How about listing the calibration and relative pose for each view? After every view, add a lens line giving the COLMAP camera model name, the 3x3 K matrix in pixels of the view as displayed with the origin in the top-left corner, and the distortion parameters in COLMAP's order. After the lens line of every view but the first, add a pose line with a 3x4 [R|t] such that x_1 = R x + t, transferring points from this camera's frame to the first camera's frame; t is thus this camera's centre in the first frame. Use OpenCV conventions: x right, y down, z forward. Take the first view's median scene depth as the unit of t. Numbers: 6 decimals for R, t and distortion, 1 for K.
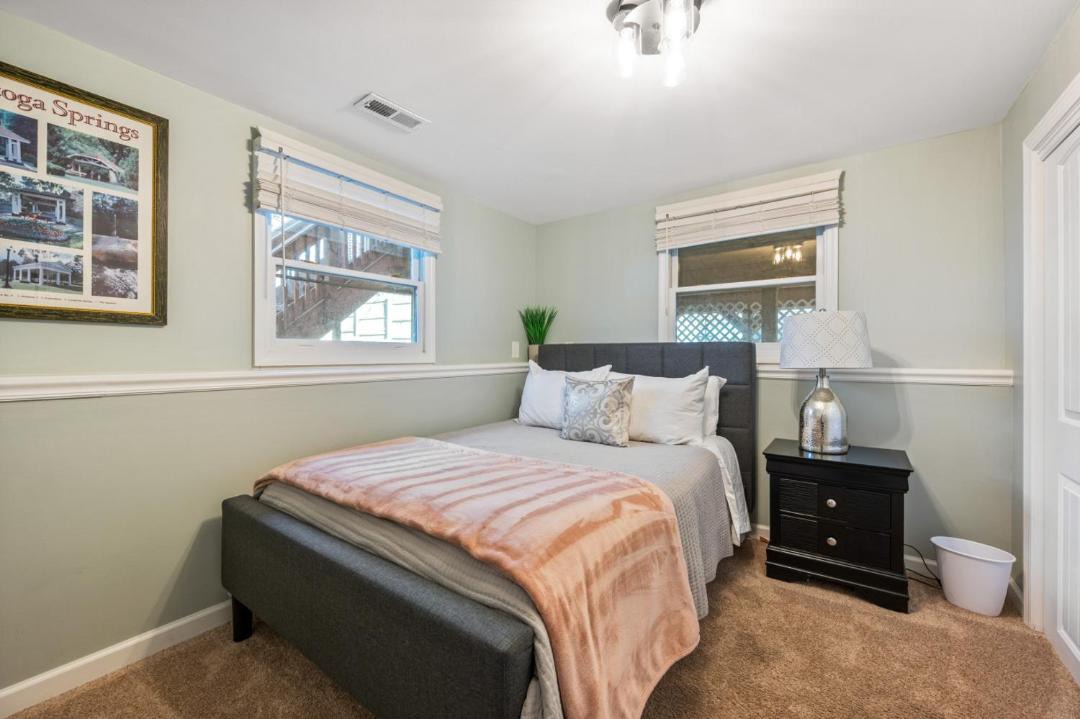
lens RADIAL K [[440.3, 0, 550.8], [0, 440.3, 356.3], [0, 0, 1]] dist [-0.002924, -0.000267]
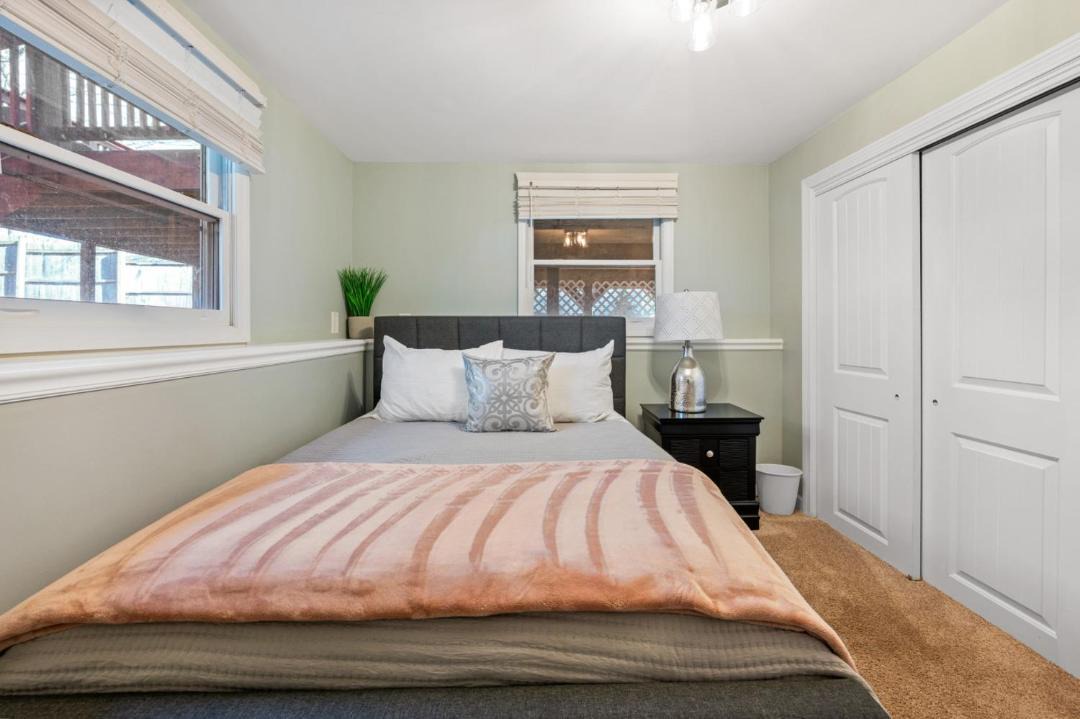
lens RADIAL K [[440.3, 0, 536.3], [0, 440.3, 332.3], [0, 0, 1]] dist [-0.002924, -0.000267]
pose [[0.796948, -0.006098, 0.604017, -0.406352], [0.004399, 0.999981, 0.004290, -0.000361], [-0.604032, -0.000762, 0.796960, 0.306670]]
